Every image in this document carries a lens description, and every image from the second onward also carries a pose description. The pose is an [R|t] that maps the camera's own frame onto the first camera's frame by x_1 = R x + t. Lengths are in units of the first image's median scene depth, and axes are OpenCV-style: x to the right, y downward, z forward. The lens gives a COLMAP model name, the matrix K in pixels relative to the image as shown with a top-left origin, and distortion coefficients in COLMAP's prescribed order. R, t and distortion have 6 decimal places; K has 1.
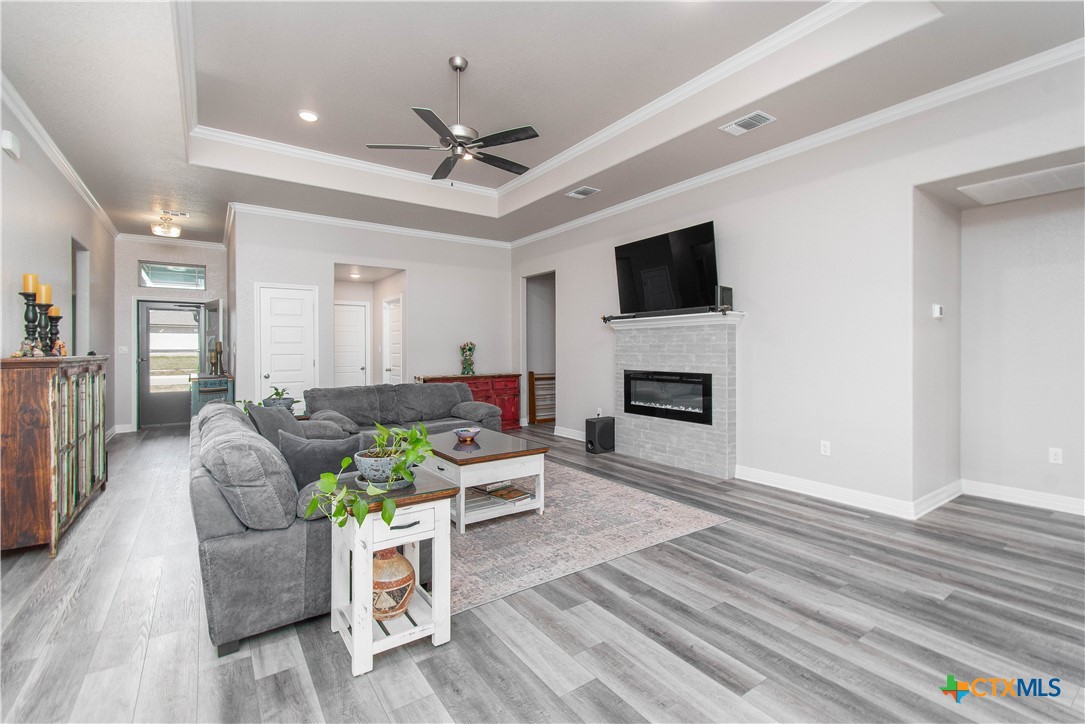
lens RADIAL K [[484.1, 0, 544.9], [0, 484.1, 351.8], [0, 0, 1]] dist [0.001565, 0.000187]
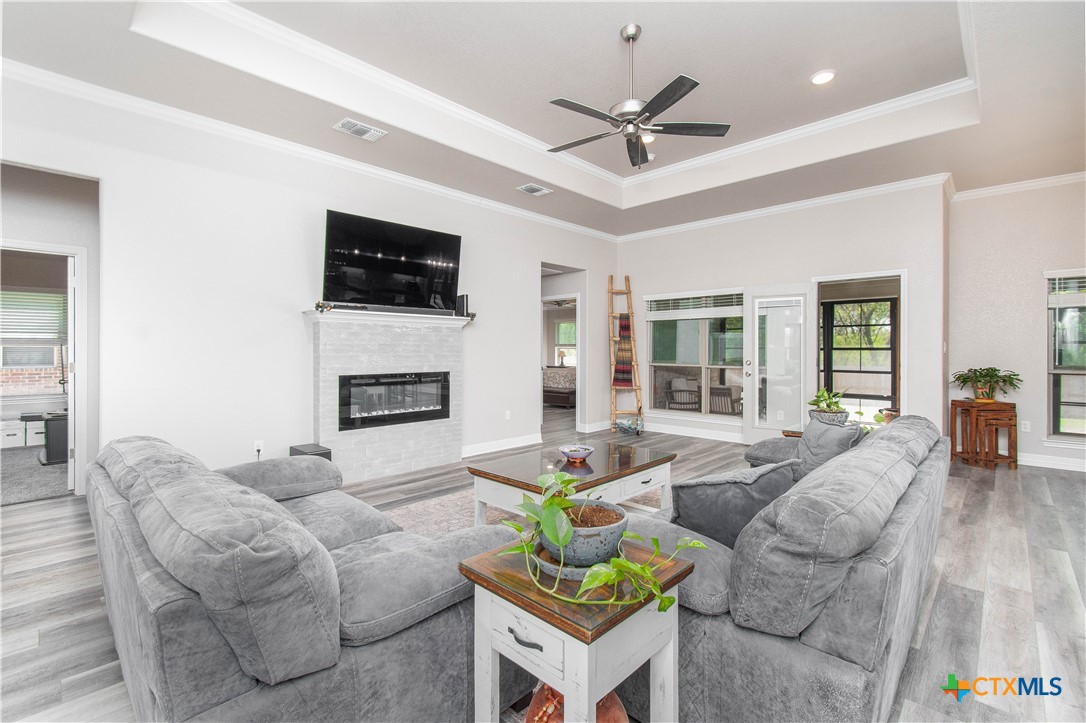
lens RADIAL K [[484.5, 0, 539.6], [0, 484.5, 352.0], [0, 0, 1]] dist [0.001565, 0.000187]
pose [[-0.192842, -0.002359, 0.981227, -0.740793], [0.001880, 0.999994, 0.002773, -0.001739], [-0.981228, 0.002380, -0.192836, 0.956097]]
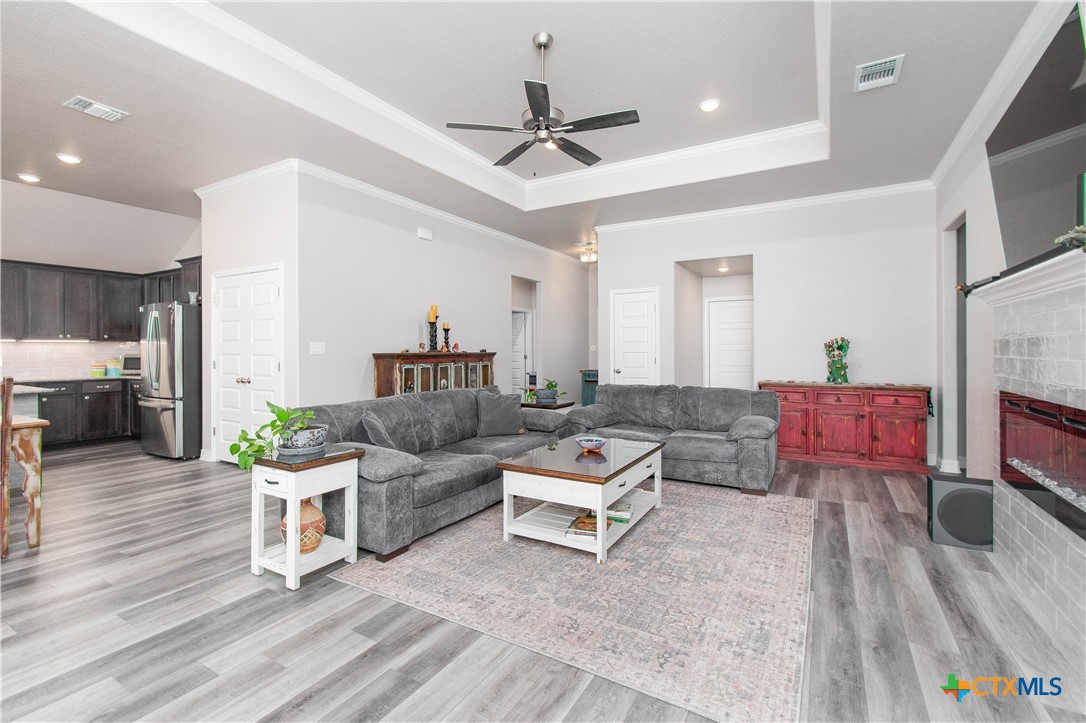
lens RADIAL K [[484.5, 0, 539.8], [0, 484.5, 349.1], [0, 0, 1]] dist [0.001565, 0.000187]
pose [[0.413723, 0.001954, -0.910401, 0.474215], [-0.002396, 0.999997, 0.001057, -0.003387], [0.910400, 0.001744, 0.413726, 0.432508]]
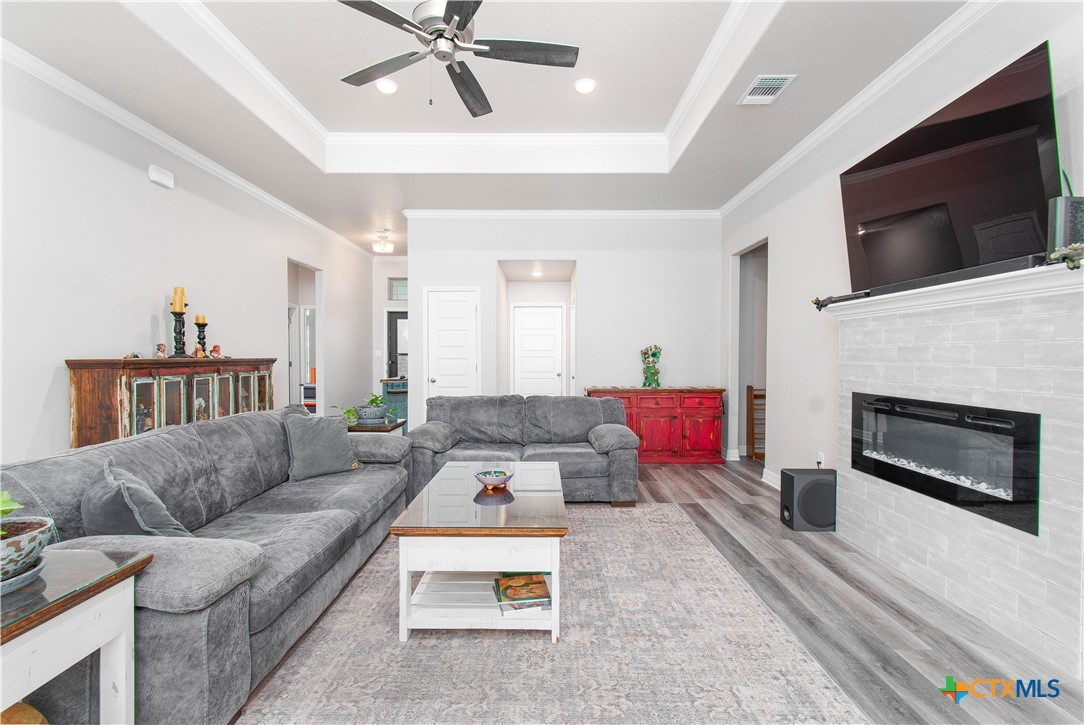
lens RADIAL K [[483.6, 0, 540.9], [0, 483.6, 365.3], [0, 0, 1]] dist [0.002412, -0.001218]
pose [[0.814613, 0.017432, -0.579743, 0.221684], [-0.007783, 0.999787, 0.019125, -0.001594], [0.579953, -0.011067, 0.814575, 0.384317]]
